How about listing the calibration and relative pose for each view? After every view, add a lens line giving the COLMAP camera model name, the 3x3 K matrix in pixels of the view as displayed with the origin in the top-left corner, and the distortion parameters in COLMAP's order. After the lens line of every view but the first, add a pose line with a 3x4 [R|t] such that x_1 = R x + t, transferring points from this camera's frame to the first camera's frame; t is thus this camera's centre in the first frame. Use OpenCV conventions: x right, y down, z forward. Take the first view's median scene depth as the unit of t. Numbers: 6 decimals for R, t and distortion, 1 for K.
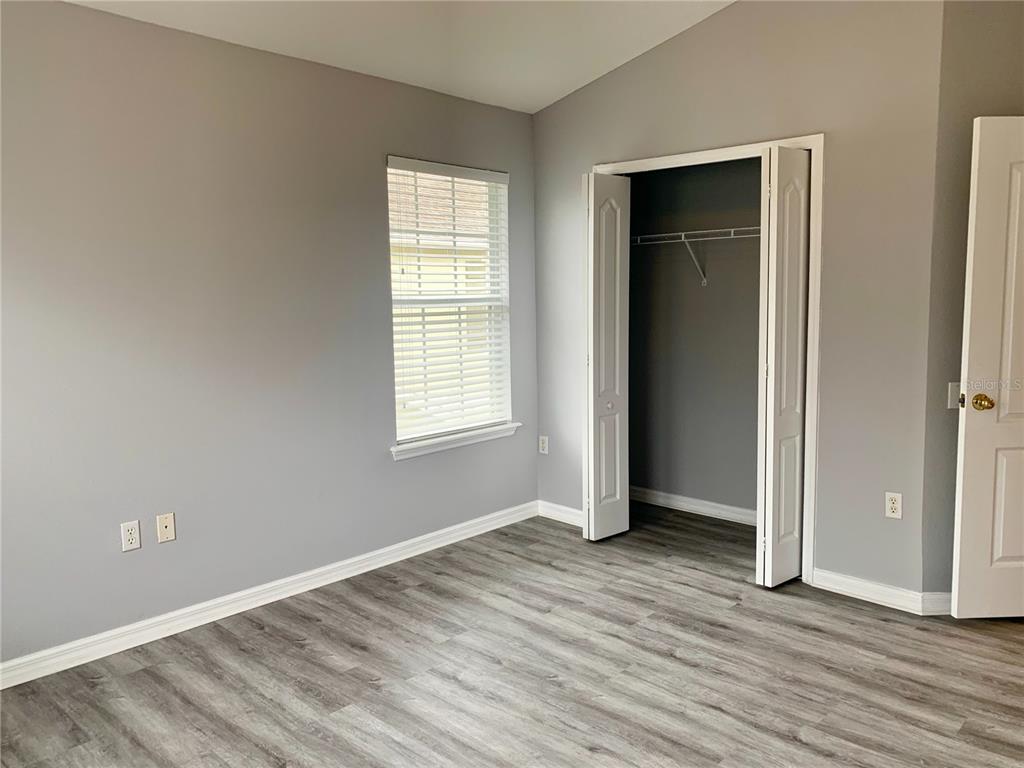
lens RADIAL K [[783.7, 0, 512.0], [0, 783.7, 384.0], [0, 0, 1]] dist [0.040558, 0.002128]
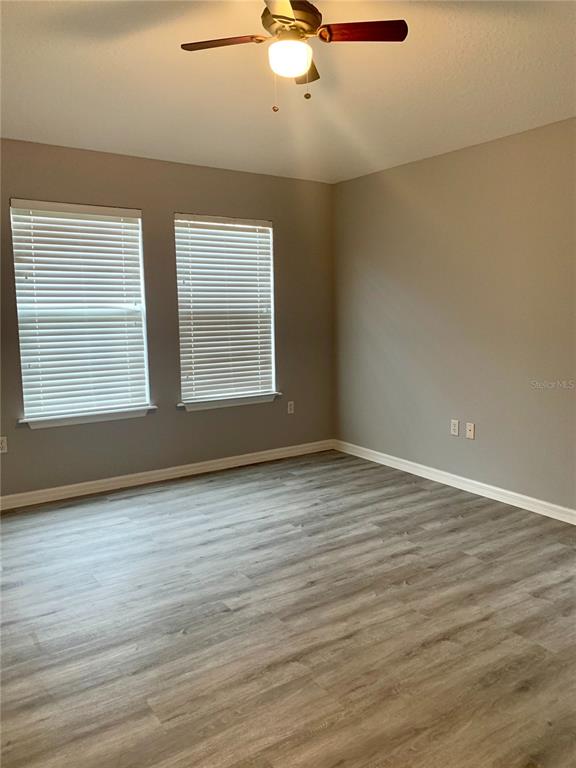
lens RADIAL K [[587.8, 0, 290.0], [0, 587.8, 378.1], [0, 0, 1]] dist [0.040558, 0.002128]
pose [[-0.218491, 0.122993, -0.968057, 0.995068], [-0.105487, 0.983236, 0.148730, -0.095088], [0.970121, 0.134613, -0.201854, 0.936215]]
